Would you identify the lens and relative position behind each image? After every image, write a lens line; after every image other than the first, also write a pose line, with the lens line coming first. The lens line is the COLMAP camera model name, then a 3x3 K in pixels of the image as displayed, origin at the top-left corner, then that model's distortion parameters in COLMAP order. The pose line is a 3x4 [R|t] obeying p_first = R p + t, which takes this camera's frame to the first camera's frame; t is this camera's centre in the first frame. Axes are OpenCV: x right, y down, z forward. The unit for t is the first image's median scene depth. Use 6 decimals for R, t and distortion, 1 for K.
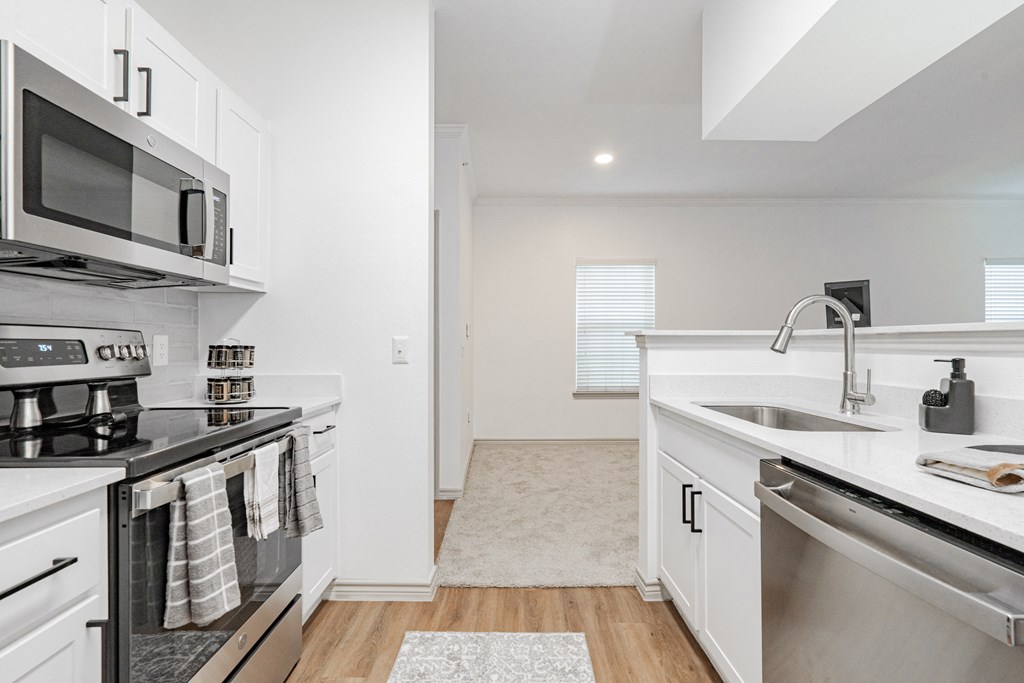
lens RADIAL K [[462.3, 0, 511.6], [0, 462.3, 343.0], [0, 0, 1]] dist [-0.006161, 0.002445]
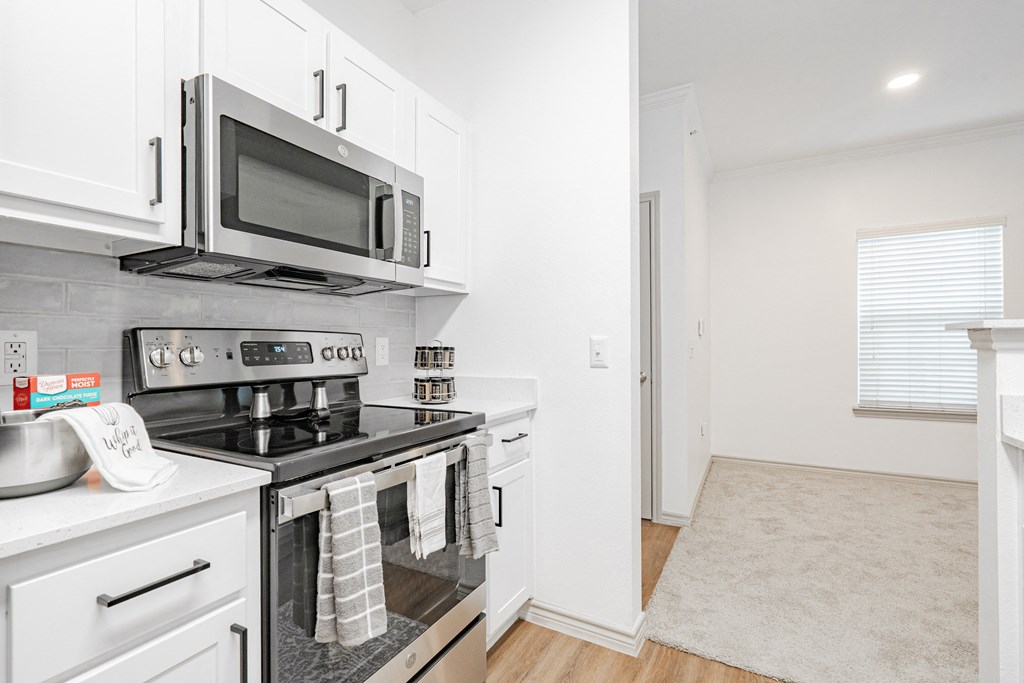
lens RADIAL K [[462.3, 0, 510.0], [0, 462.3, 342.6], [0, 0, 1]] dist [-0.006161, 0.002445]
pose [[0.870693, -0.005938, -0.491791, 0.047473], [0.004900, 0.999982, -0.003399, 0.000629], [0.491802, 0.000549, 0.870707, 0.211898]]
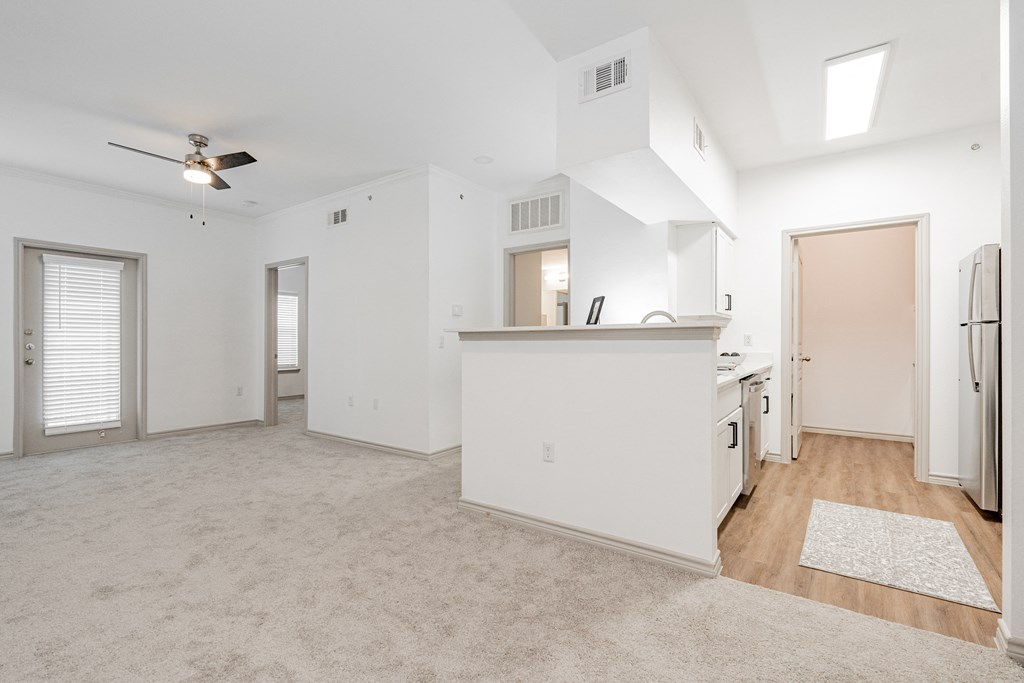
lens RADIAL K [[462.3, 0, 508.9], [0, 462.3, 343.1], [0, 0, 1]] dist [-0.006161, 0.002445]
pose [[-0.807770, 0.001467, 0.589496, 0.058077], [0.002727, 0.999996, 0.001248, 0.020912], [-0.589492, 0.002616, -0.807770, 2.697098]]
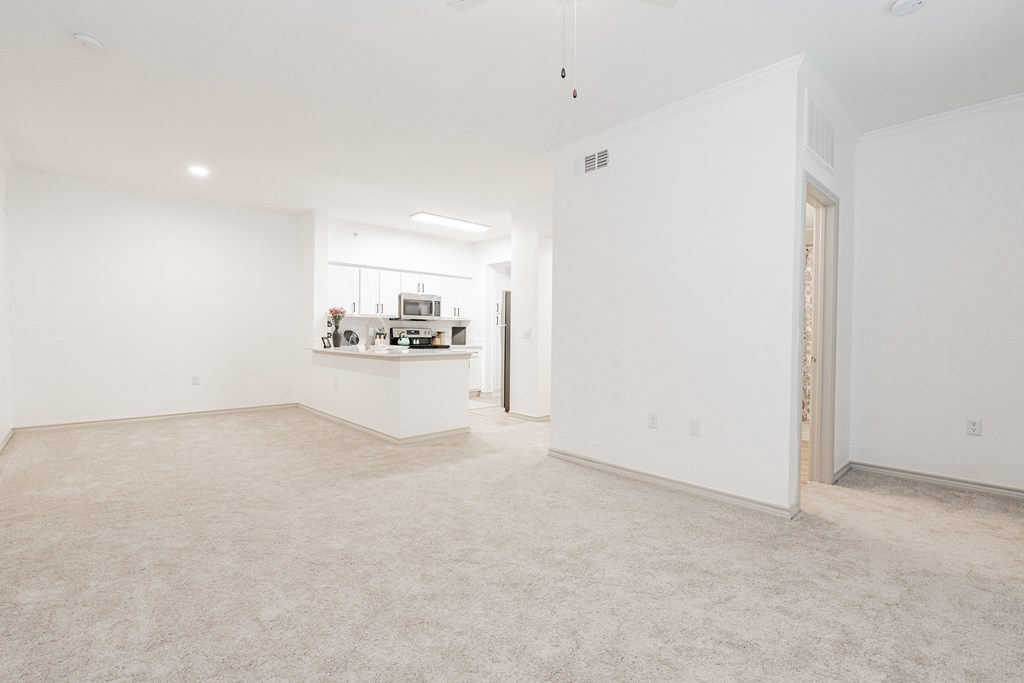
lens RADIAL K [[462.3, 0, 516.9], [0, 462.3, 336.6], [0, 0, 1]] dist [-0.006161, 0.002445]
pose [[0.666987, 0.018200, -0.744847, 3.417265], [-0.014870, 0.999828, 0.011114, -0.011161], [0.744921, 0.003663, 0.667143, -1.576580]]
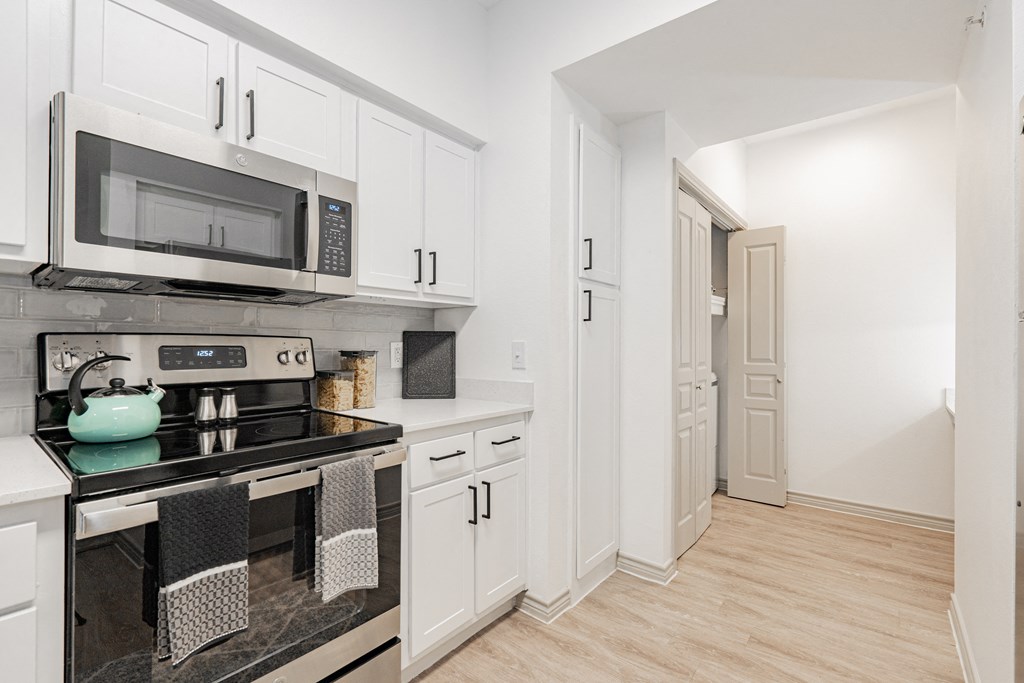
lens RADIAL K [[462.3, 0, 512.1], [0, 462.3, 340.0], [0, 0, 1]] dist [-0.006161, 0.002445]
pose [[0.764842, -0.000225, -0.644218, 0.266007], [-0.006840, 0.999941, -0.008469, -0.014994], [0.644182, 0.010884, 0.764795, 0.460330]]
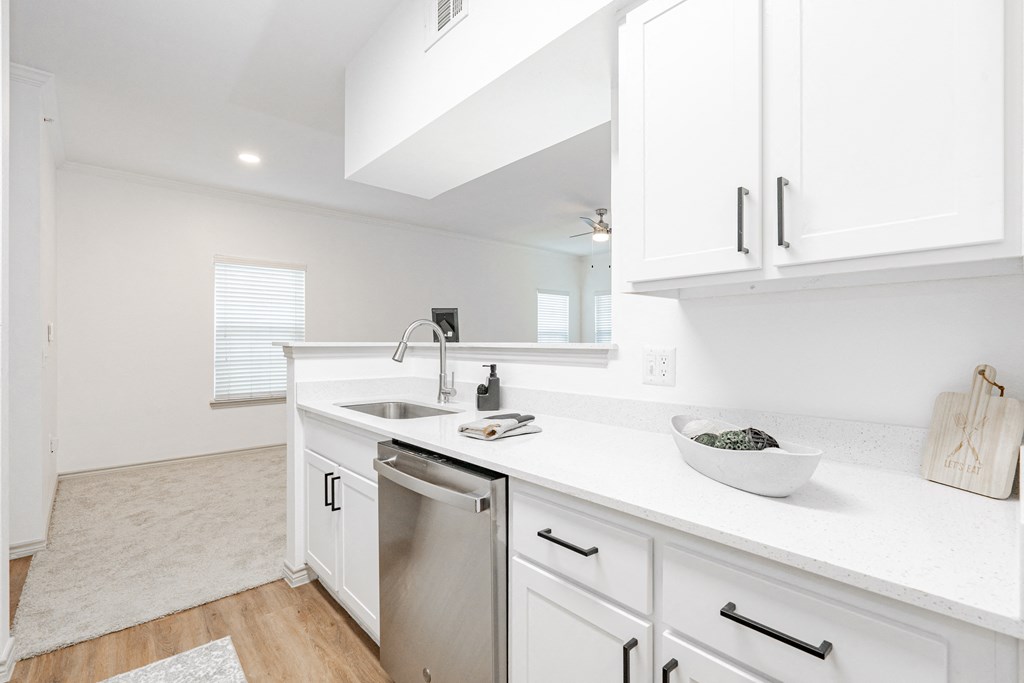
lens RADIAL K [[462.3, 0, 511.1], [0, 462.3, 342.4], [0, 0, 1]] dist [-0.006161, 0.002445]
pose [[0.754442, -0.000367, 0.656367, -0.048665], [-0.000314, 1.000000, 0.000920, -0.034322], [-0.656367, -0.000900, 0.754441, -0.212556]]
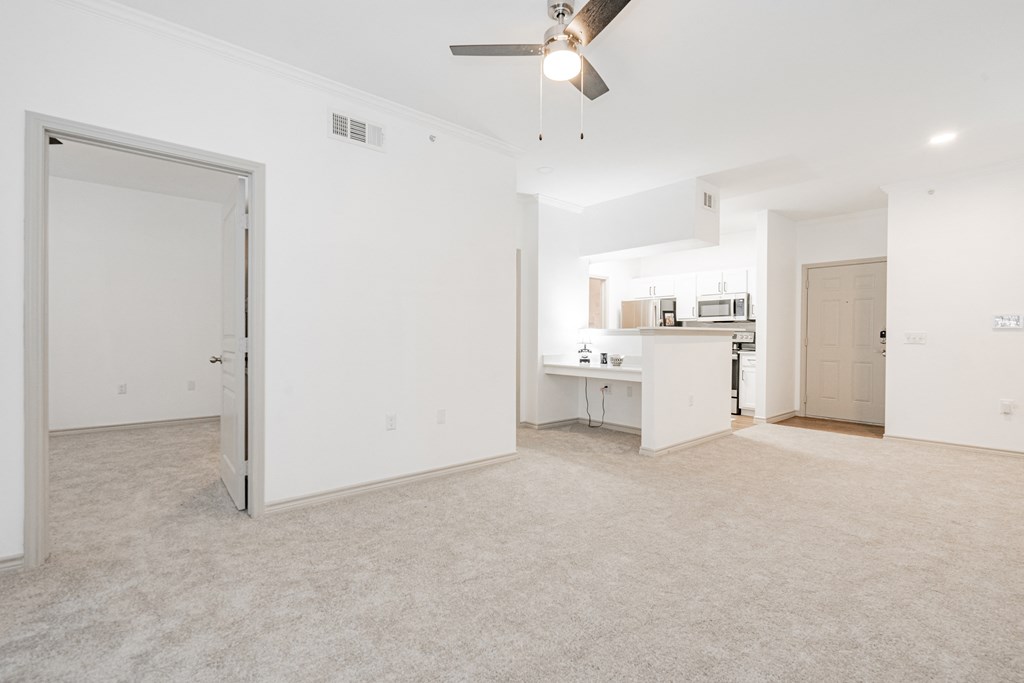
lens RADIAL K [[462.3, 0, 510.7], [0, 462.3, 342.5], [0, 0, 1]] dist [-0.006161, 0.002445]
pose [[-0.766130, 0.007249, -0.642644, 3.514334], [-0.003200, 0.999881, 0.015093, 0.017276], [0.642677, 0.013620, -0.766016, 2.741781]]
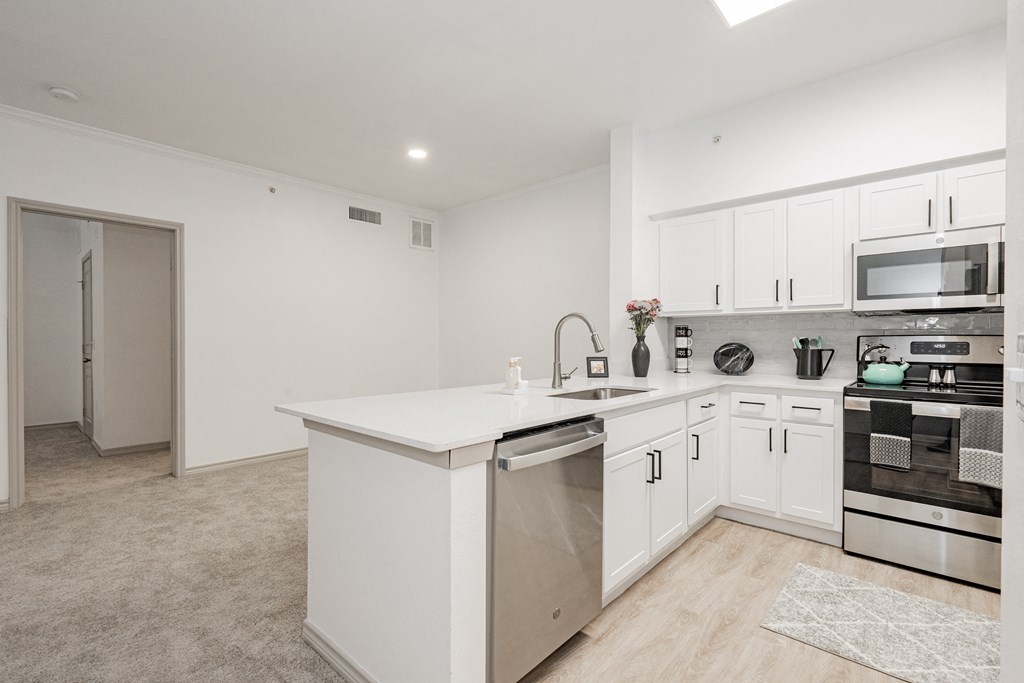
lens RADIAL K [[462.3, 0, 510.4], [0, 462.3, 340.5], [0, 0, 1]] dist [-0.006161, 0.002445]
pose [[-0.690262, 0.008154, -0.723514, 1.392503], [0.004146, 0.999965, 0.007314, -0.029010], [0.723548, 0.002049, -0.690271, 0.790678]]
